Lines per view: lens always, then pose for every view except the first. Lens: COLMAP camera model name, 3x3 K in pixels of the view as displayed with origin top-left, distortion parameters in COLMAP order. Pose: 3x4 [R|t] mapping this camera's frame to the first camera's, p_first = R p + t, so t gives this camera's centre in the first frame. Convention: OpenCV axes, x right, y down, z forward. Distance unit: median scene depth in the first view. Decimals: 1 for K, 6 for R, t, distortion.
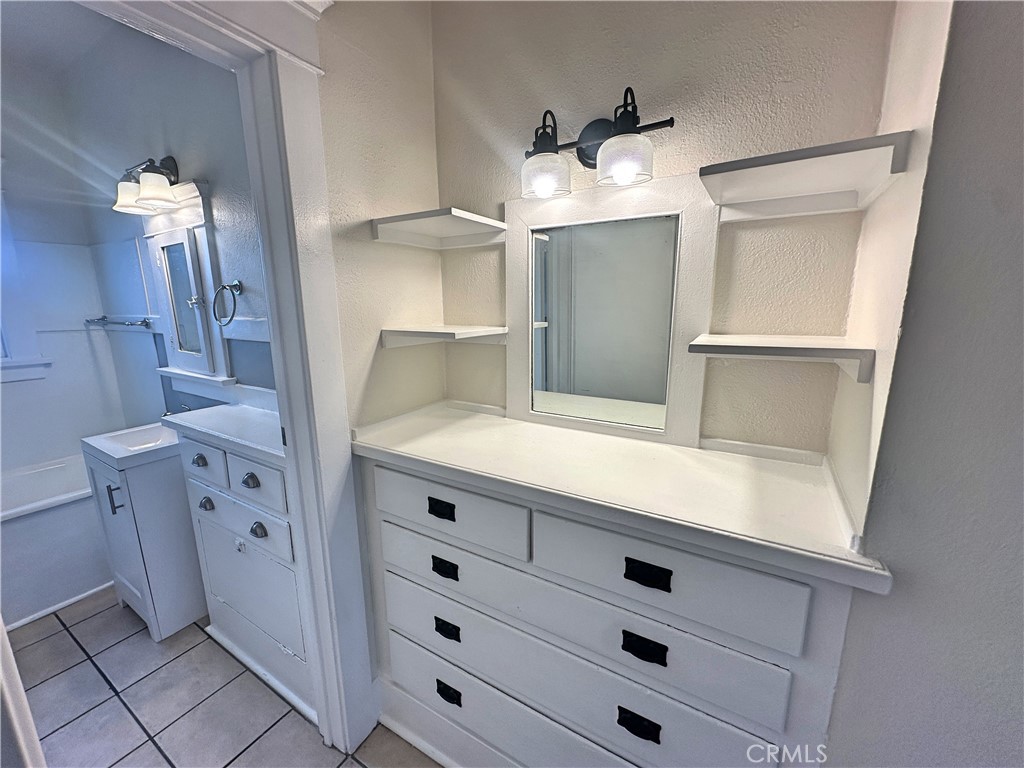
lens RADIAL K [[408.1, 0, 515.2], [0, 408.1, 385.5], [0, 0, 1]] dist [-0.003636, 0.000409]
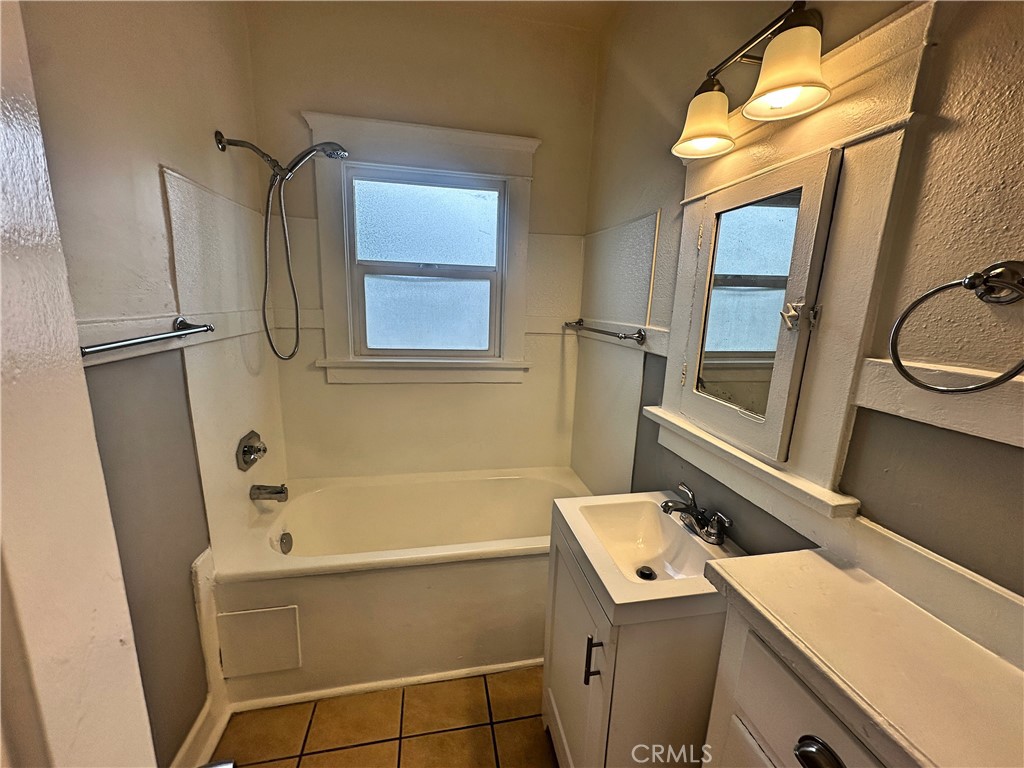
lens RADIAL K [[408.1, 0, 513.7], [0, 408.1, 385.2], [0, 0, 1]] dist [-0.003636, 0.000409]
pose [[0.668461, 0.179318, -0.721806, -0.538920], [-0.183612, 0.980249, 0.073480, -0.084111], [0.720726, 0.083413, 0.688183, 0.377722]]
